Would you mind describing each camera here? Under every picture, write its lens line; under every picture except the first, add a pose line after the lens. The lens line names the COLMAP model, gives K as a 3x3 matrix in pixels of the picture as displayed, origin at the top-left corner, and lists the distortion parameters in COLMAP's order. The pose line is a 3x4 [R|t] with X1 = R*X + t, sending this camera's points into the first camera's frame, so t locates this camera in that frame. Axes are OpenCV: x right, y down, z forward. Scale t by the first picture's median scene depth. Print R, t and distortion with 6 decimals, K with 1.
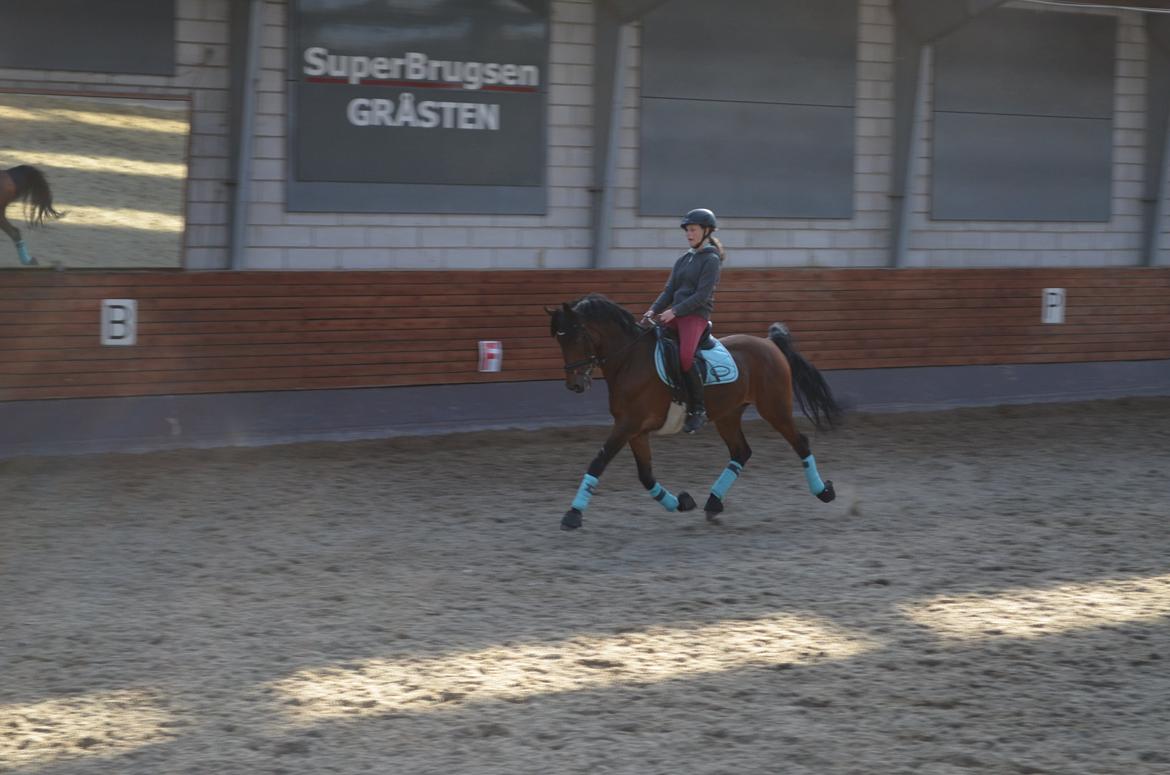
lens RADIAL K [[2663.5, 0, 586.2], [0, 2663.5, 377.2], [0, 0, 1]] dist [0.053663, 0.000000]
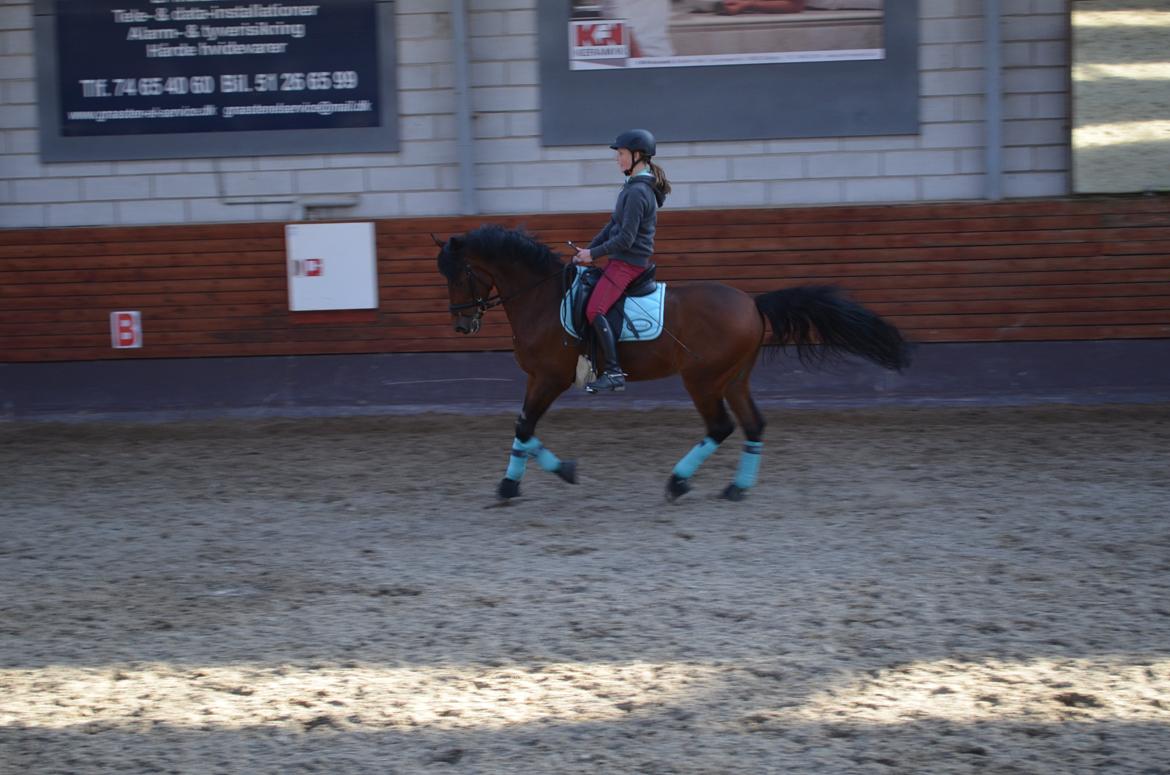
lens RADIAL K [[2663.5, 0, 588.1], [0, 2663.5, 369.3], [0, 0, 1]] dist [0.053663, 0.000000]
pose [[0.700494, 0.025968, -0.713186, 0.588276], [-0.002987, 0.999436, 0.033456, -0.020488], [0.713652, -0.021305, 0.700176, 0.445670]]
